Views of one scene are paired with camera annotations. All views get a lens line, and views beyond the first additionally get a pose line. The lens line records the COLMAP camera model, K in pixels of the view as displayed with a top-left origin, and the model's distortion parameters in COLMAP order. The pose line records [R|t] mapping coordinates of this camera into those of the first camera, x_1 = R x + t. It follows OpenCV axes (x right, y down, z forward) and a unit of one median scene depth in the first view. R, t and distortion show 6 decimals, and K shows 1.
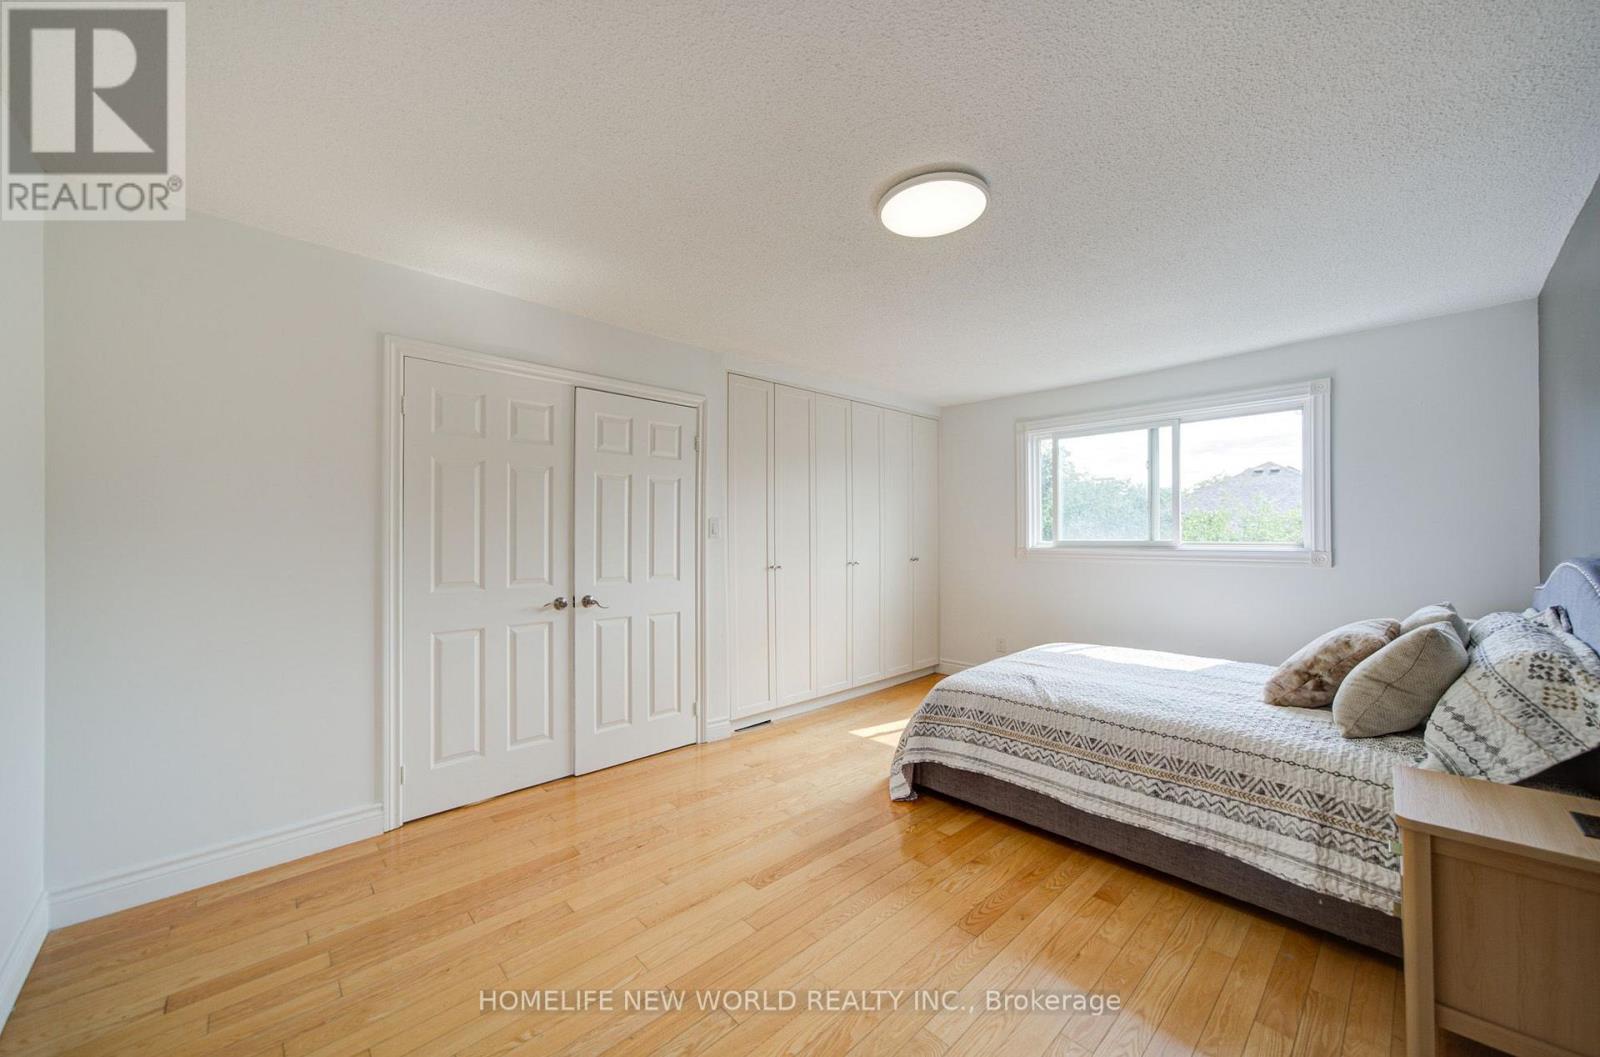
lens RADIAL K [[603.6, 0, 799.5], [0, 603.6, 532.6], [0, 0, 1]] dist [0.005190, -0.000649]
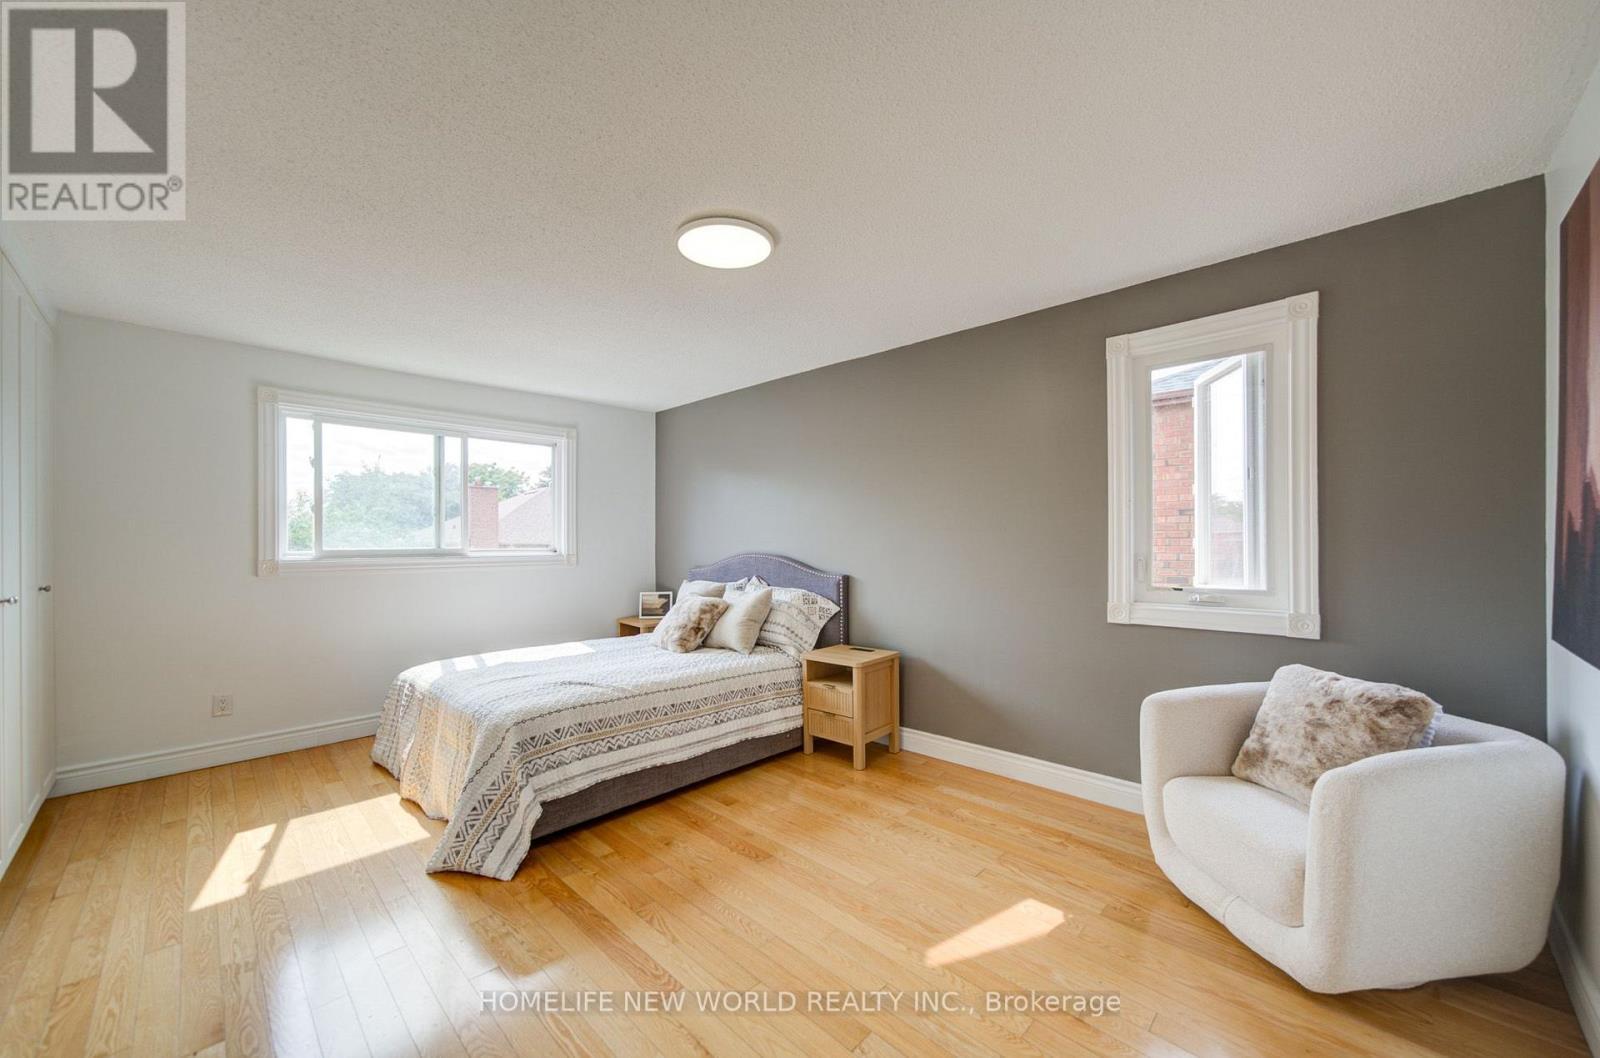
lens RADIAL K [[603.6, 0, 802.7], [0, 603.6, 541.6], [0, 0, 1]] dist [0.005190, -0.000649]
pose [[-0.045306, 0.005638, 0.998957, -0.741892], [-0.004059, 0.999975, -0.005828, 0.009472], [-0.998965, -0.004319, -0.045282, 0.750377]]
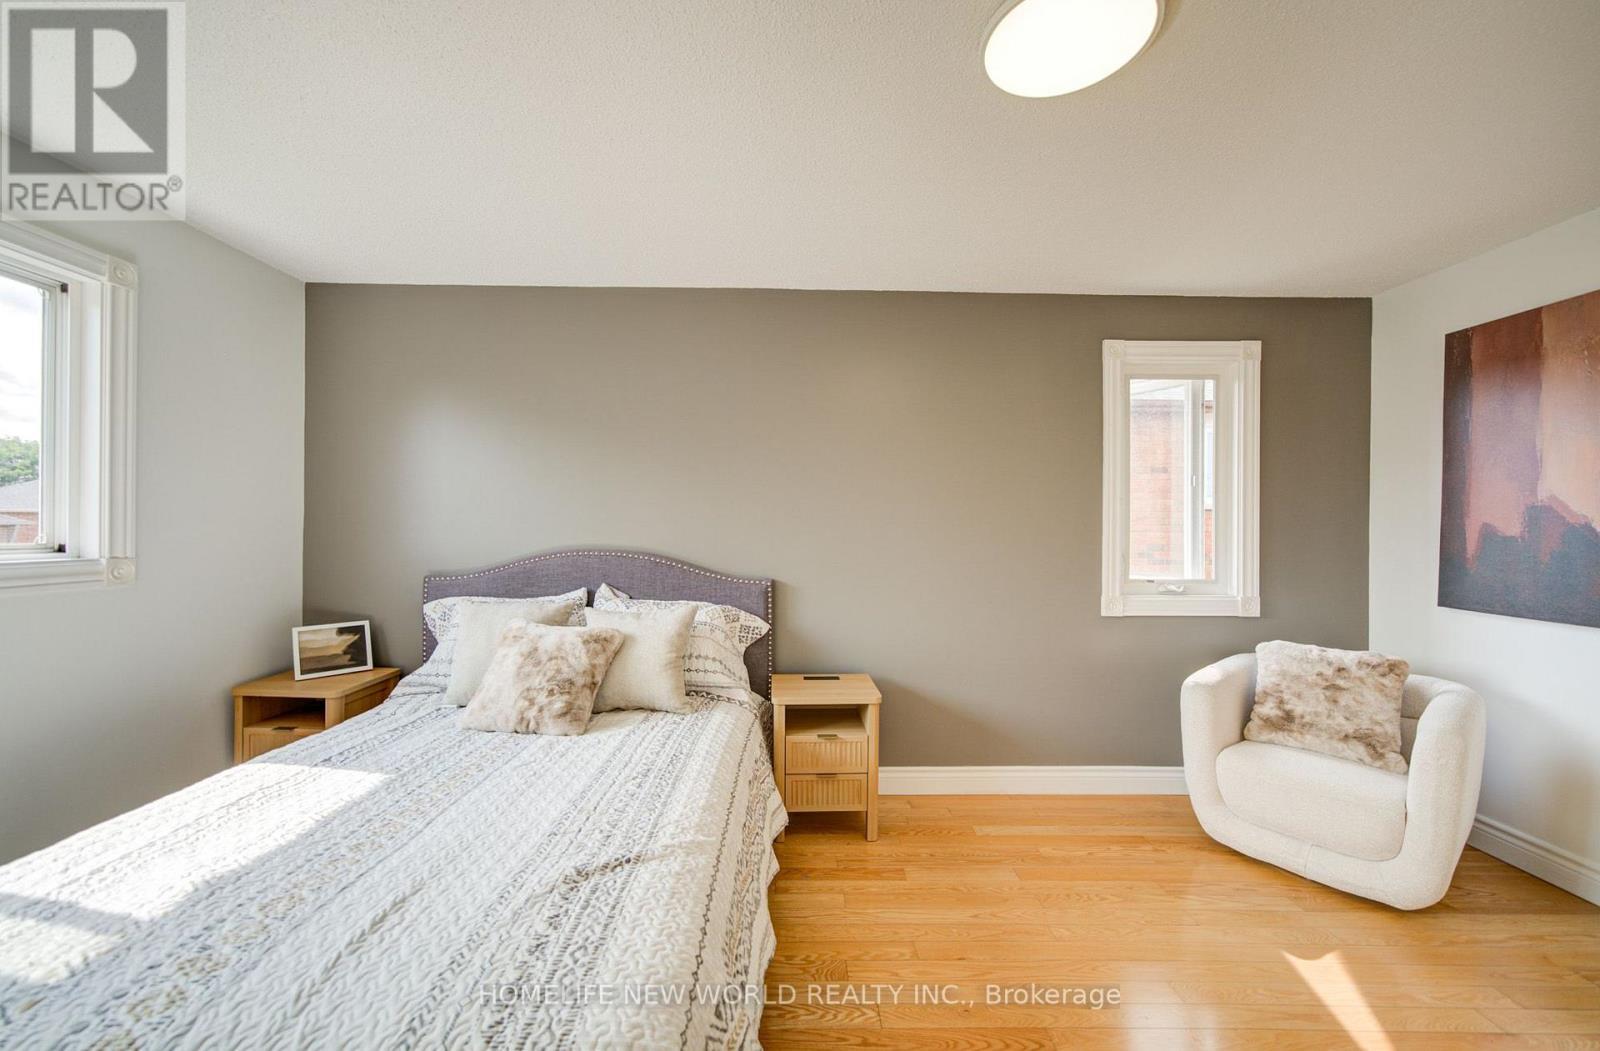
lens RADIAL K [[603.6, 0, 815.7], [0, 603.6, 538.2], [0, 0, 1]] dist [0.005190, -0.000649]
pose [[-0.726810, -0.006791, 0.686805, -0.042511], [-0.011200, 0.999935, -0.001966, 0.009123], [-0.686747, -0.009121, -0.726839, 1.348657]]
